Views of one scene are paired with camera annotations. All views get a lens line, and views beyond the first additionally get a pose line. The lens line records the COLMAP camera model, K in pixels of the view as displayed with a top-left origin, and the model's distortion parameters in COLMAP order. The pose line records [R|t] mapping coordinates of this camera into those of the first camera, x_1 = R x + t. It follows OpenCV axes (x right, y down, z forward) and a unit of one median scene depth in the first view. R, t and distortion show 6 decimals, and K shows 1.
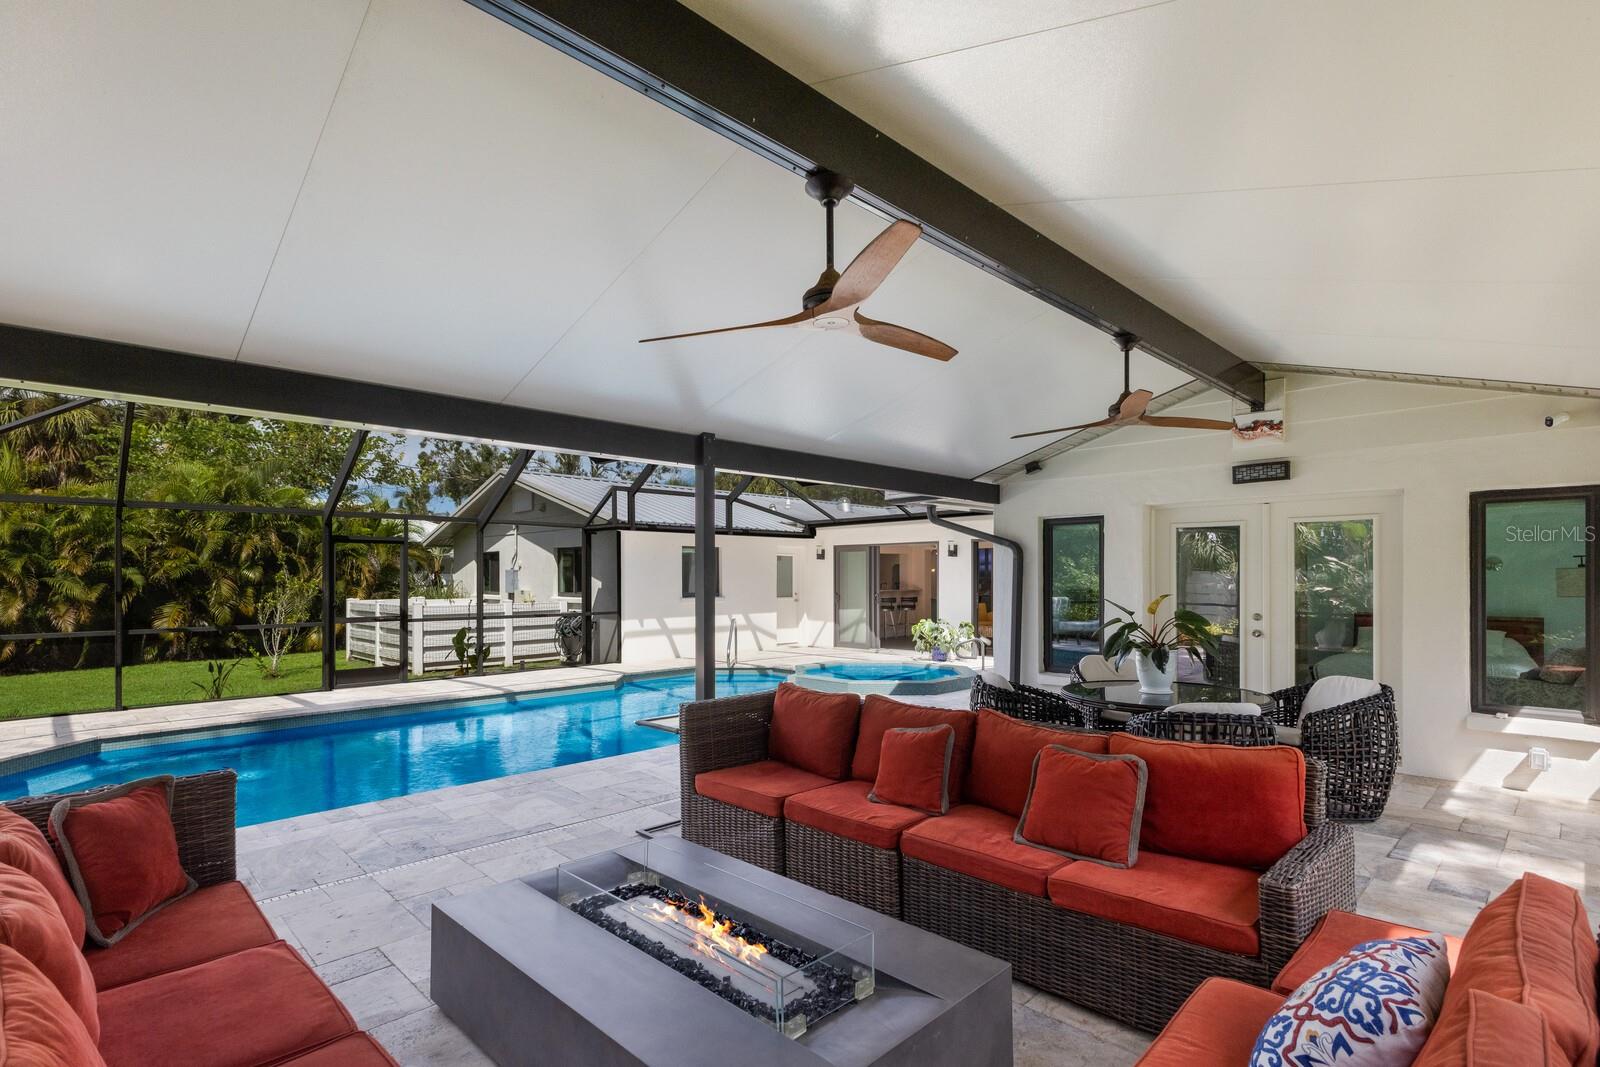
lens RADIAL K [[770.5, 0, 799.1], [0, 770.5, 570.1], [0, 0, 1]] dist [0.004832, 0.000229]
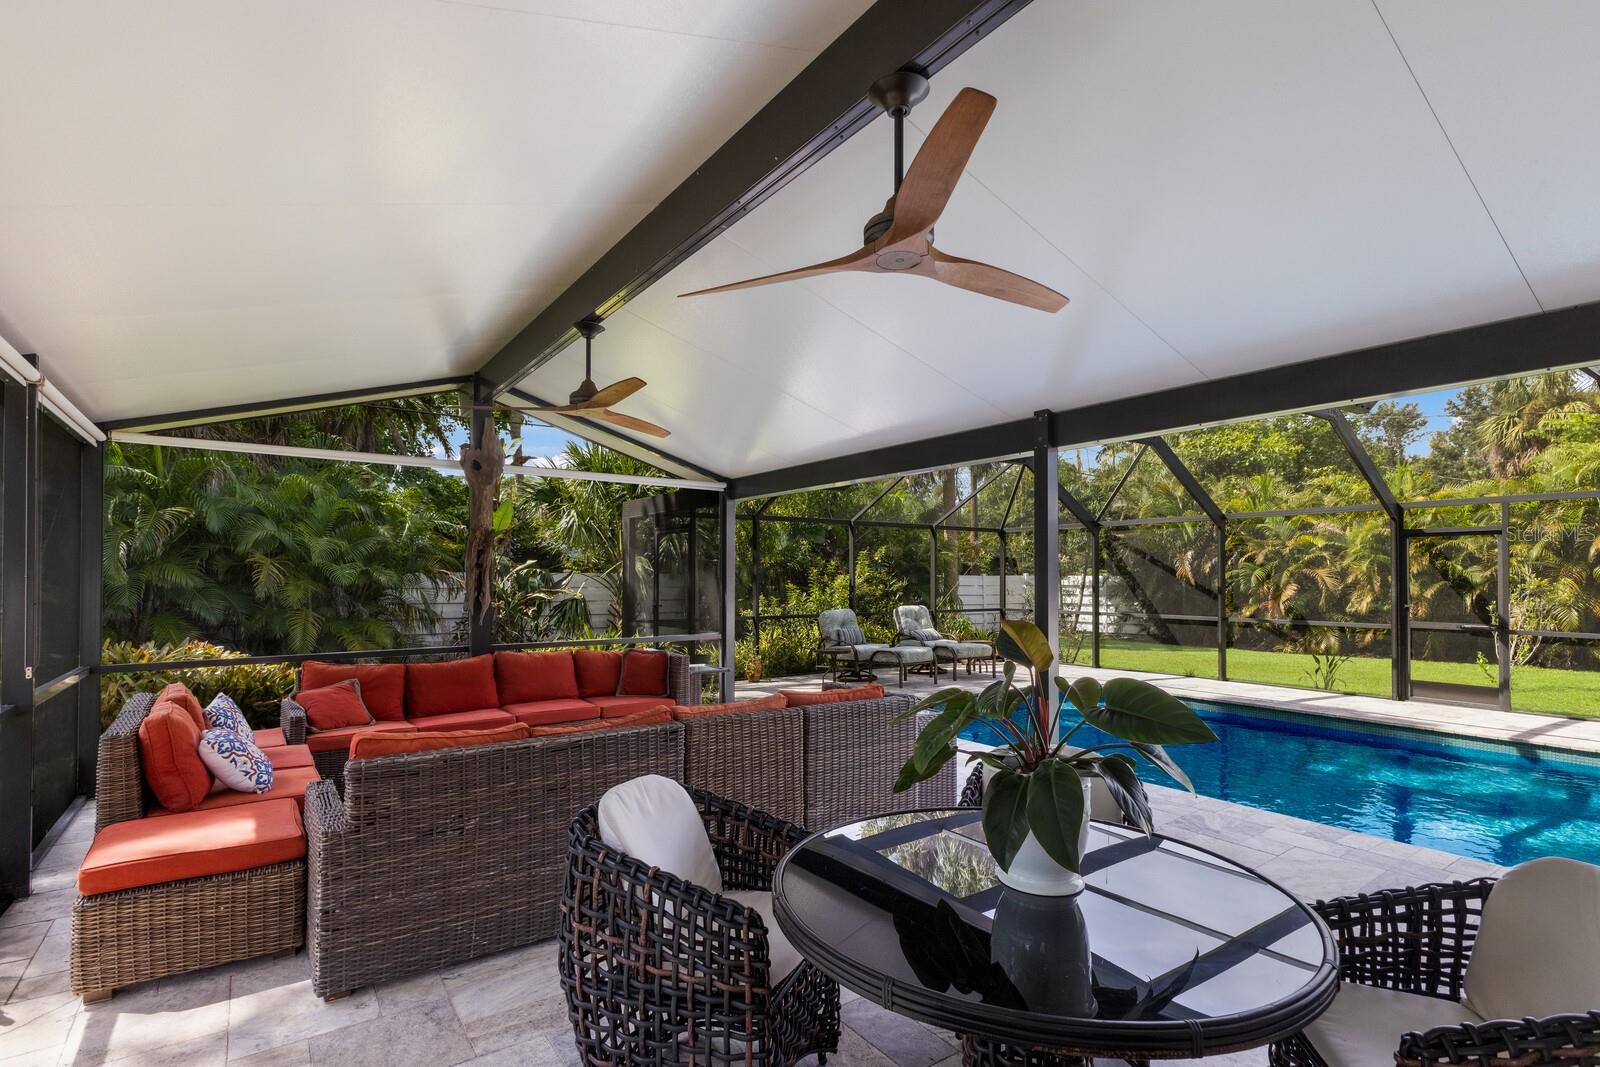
lens RADIAL K [[770.5, 0, 799.1], [0, 770.5, 570.1], [0, 0, 1]] dist [0.004832, 0.000229]
pose [[-0.172730, -0.006241, -0.984949, 0.294134], [0.008428, 0.999934, -0.007814, 0.001963], [0.984933, -0.009651, -0.172666, 0.331552]]
